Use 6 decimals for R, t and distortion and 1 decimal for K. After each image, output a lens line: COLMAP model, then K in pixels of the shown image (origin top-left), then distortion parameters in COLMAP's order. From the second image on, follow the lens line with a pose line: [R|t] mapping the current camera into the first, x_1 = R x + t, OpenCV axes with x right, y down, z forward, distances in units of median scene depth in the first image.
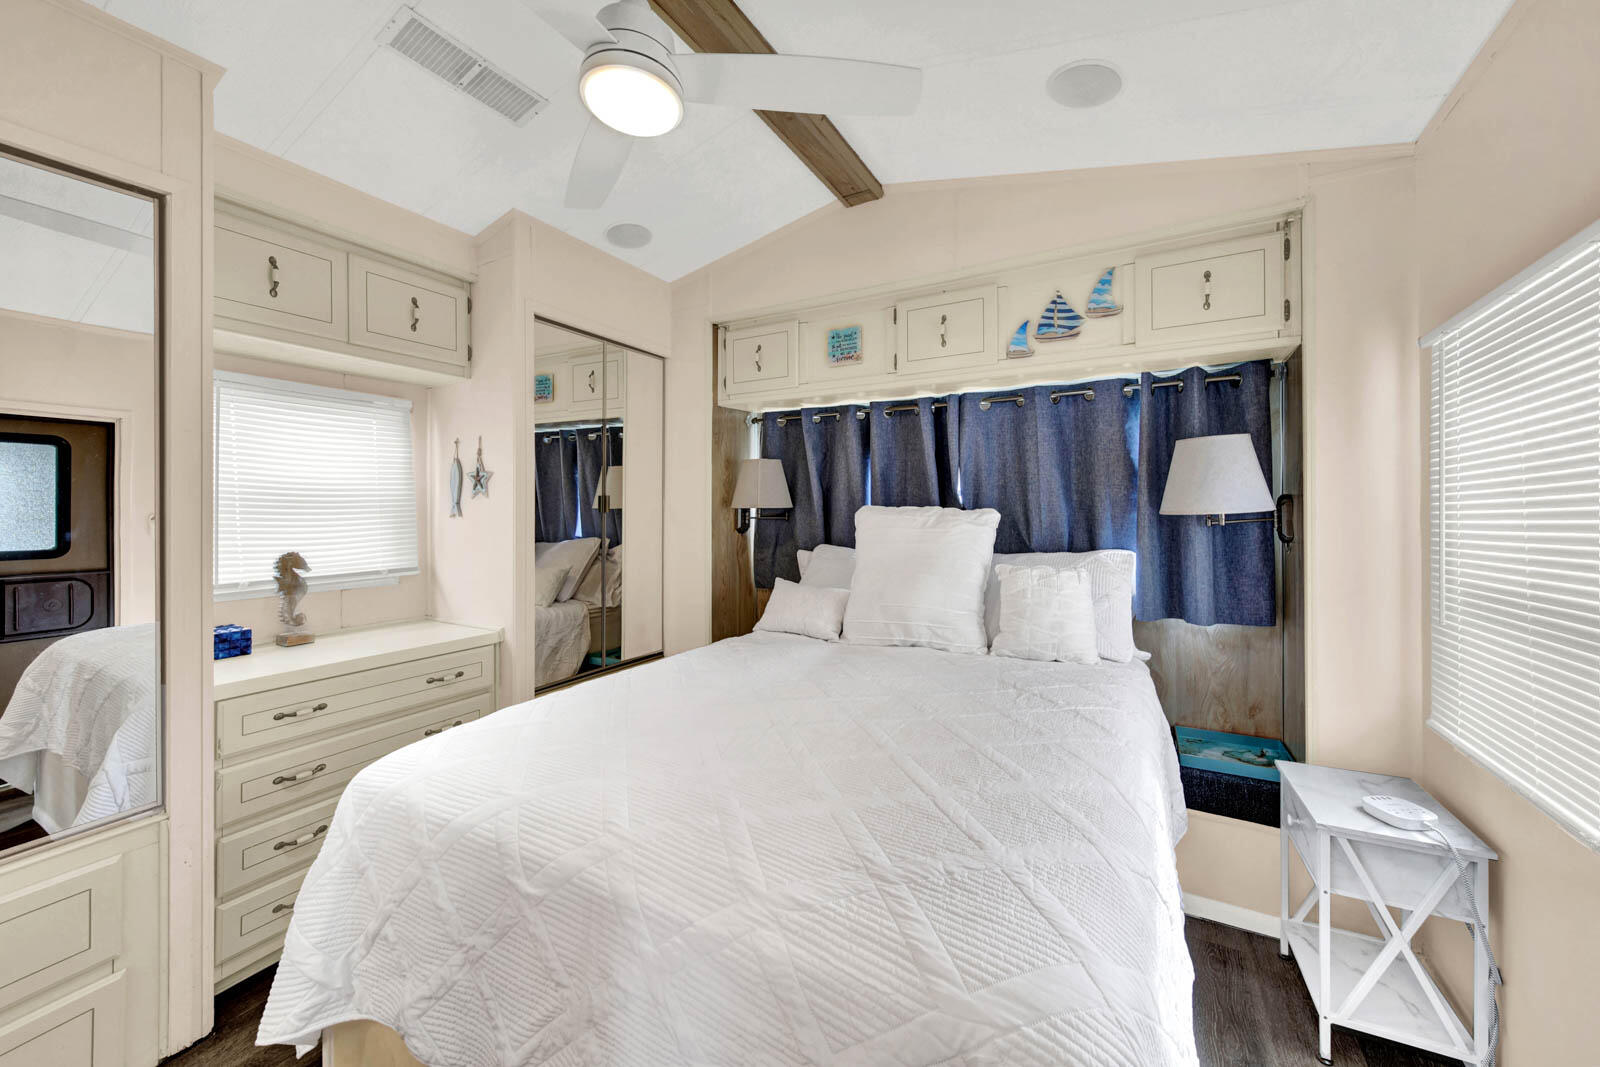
lens RADIAL K [[591.3, 0, 809.0], [0, 591.3, 517.3], [0, 0, 1]] dist [-0.001087, -0.000158]
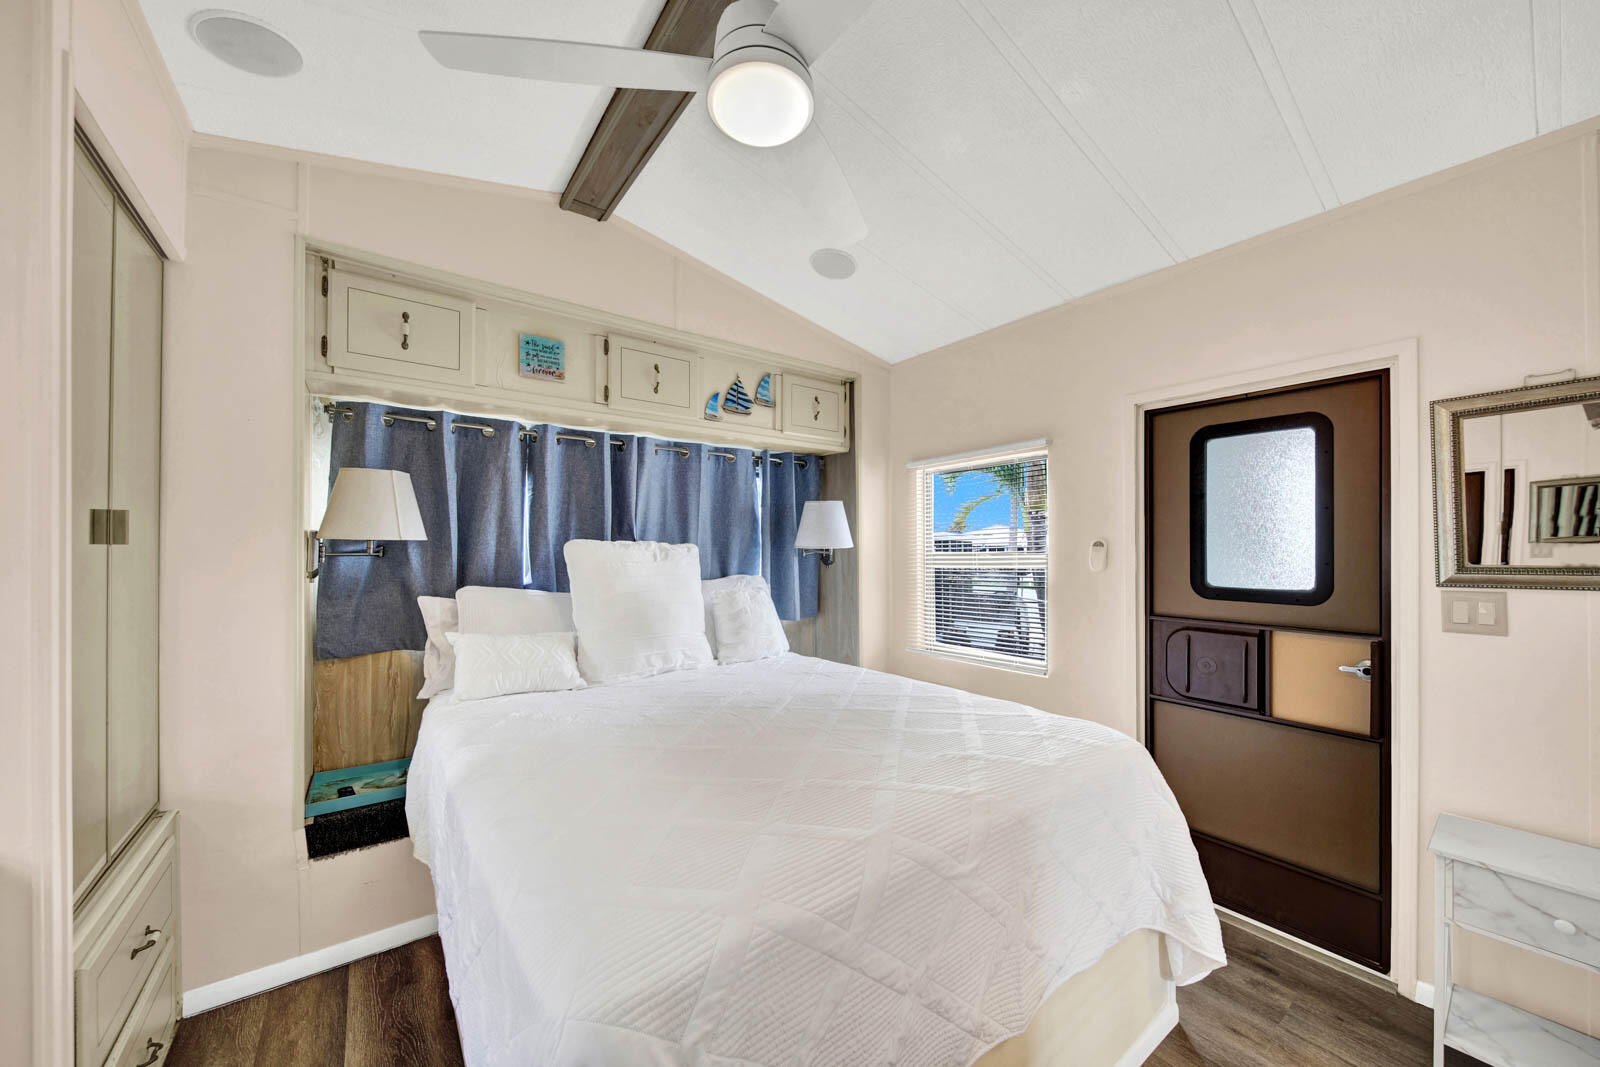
lens RADIAL K [[591.3, 0, 803.6], [0, 591.3, 544.8], [0, 0, 1]] dist [-0.001087, -0.000158]
pose [[0.398817, 0.010725, 0.916968, -0.663130], [0.008096, 0.999851, -0.015216, 0.006756], [-0.916995, 0.013493, 0.398671, 0.331554]]
